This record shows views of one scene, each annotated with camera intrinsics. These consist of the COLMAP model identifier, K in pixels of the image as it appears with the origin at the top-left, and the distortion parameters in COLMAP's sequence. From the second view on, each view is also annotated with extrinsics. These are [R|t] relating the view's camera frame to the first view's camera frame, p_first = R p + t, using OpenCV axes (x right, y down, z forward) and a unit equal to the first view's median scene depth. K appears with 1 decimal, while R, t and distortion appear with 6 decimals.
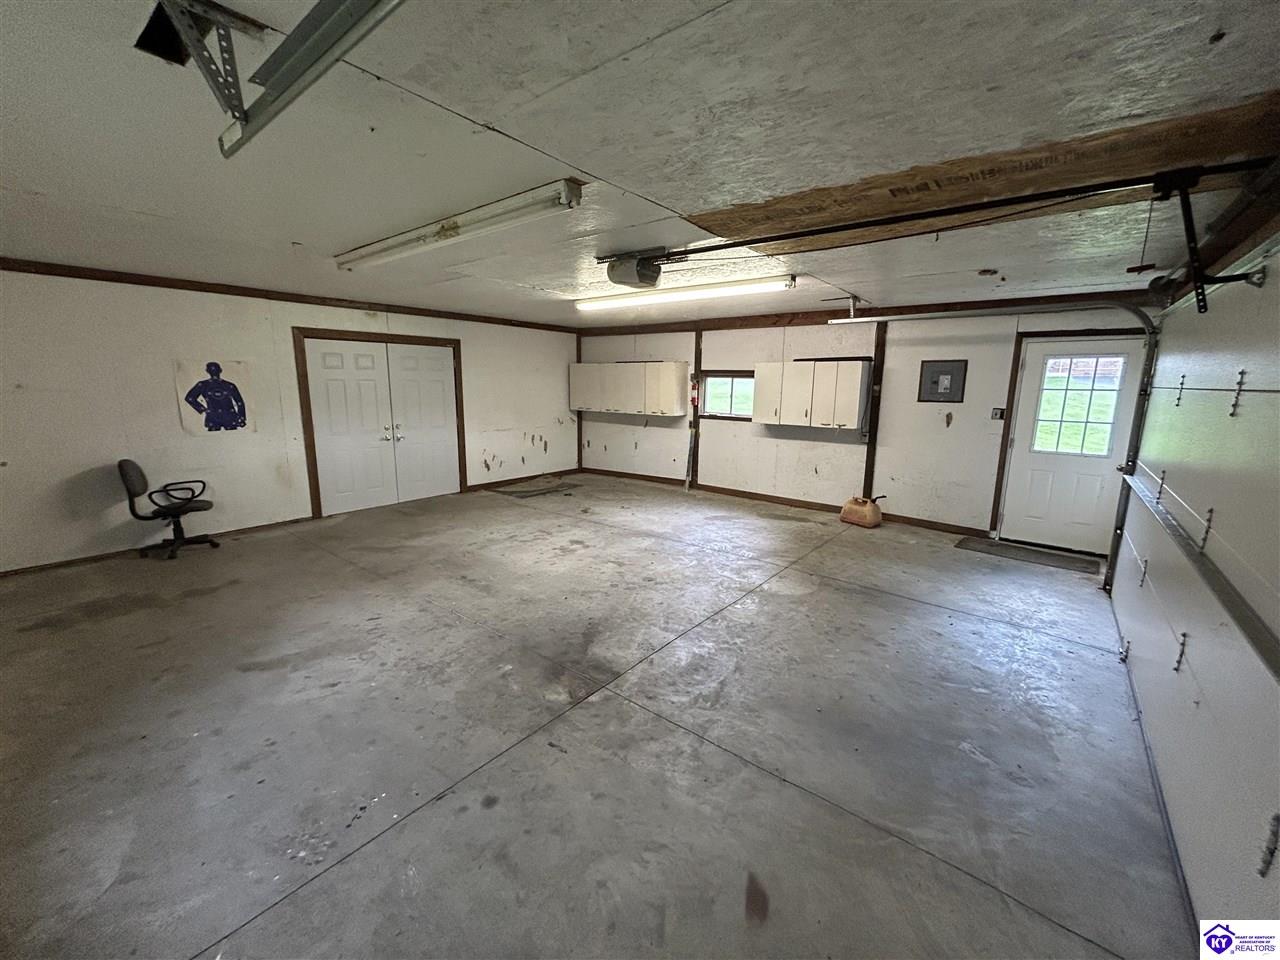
lens RADIAL K [[518.4, 0, 639.4], [0, 518.4, 477.1], [0, 0, 1]] dist [0.000116, -0.000065]
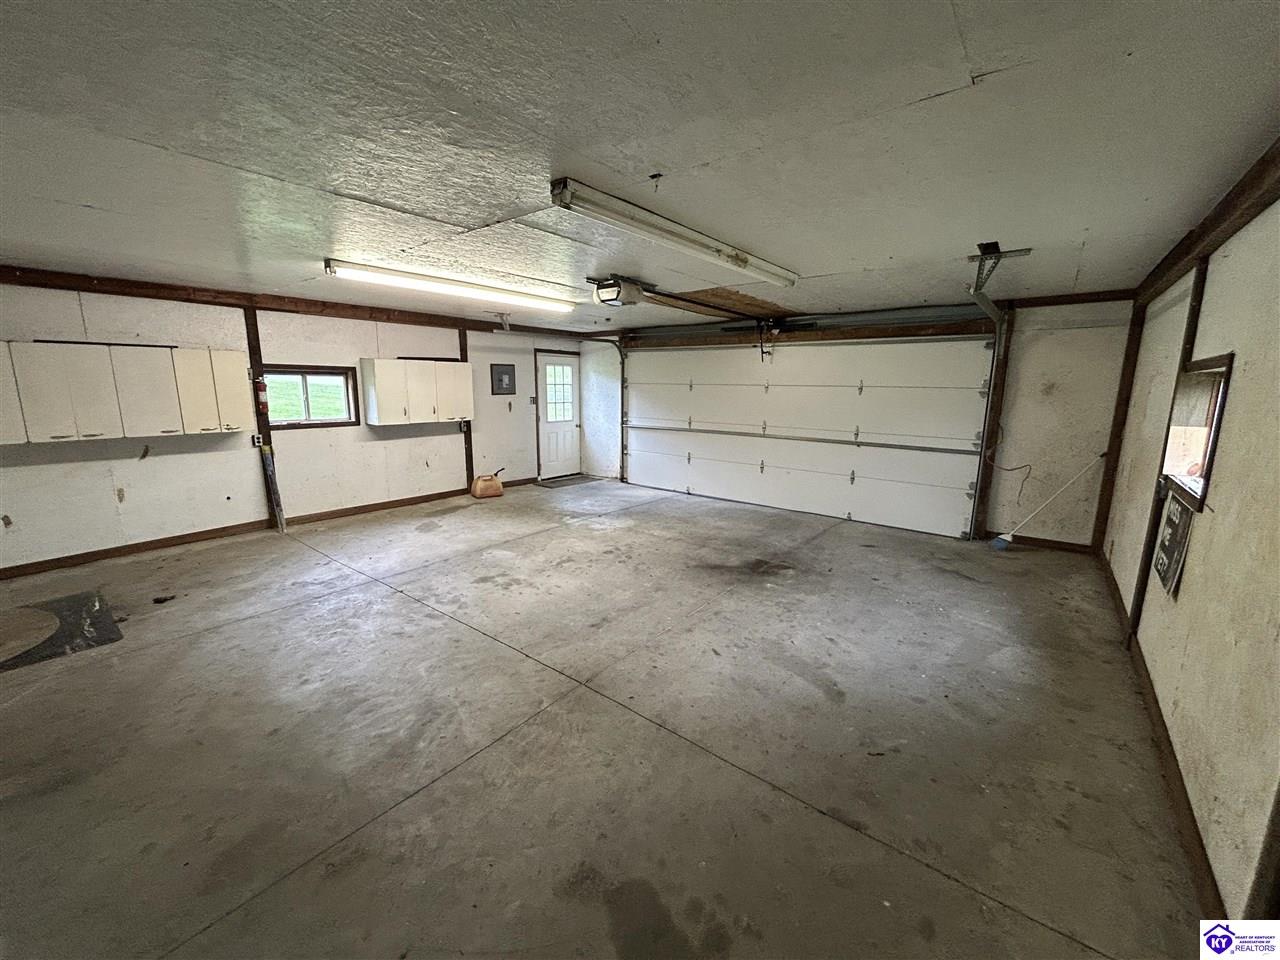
lens RADIAL K [[518.4, 0, 639.2], [0, 518.4, 480.3], [0, 0, 1]] dist [0.000116, -0.000065]
pose [[-0.005415, -0.198318, 0.980123, -0.958453], [0.172218, 0.965307, 0.196272, -0.155694], [-0.985044, 0.169858, 0.028927, 0.753716]]
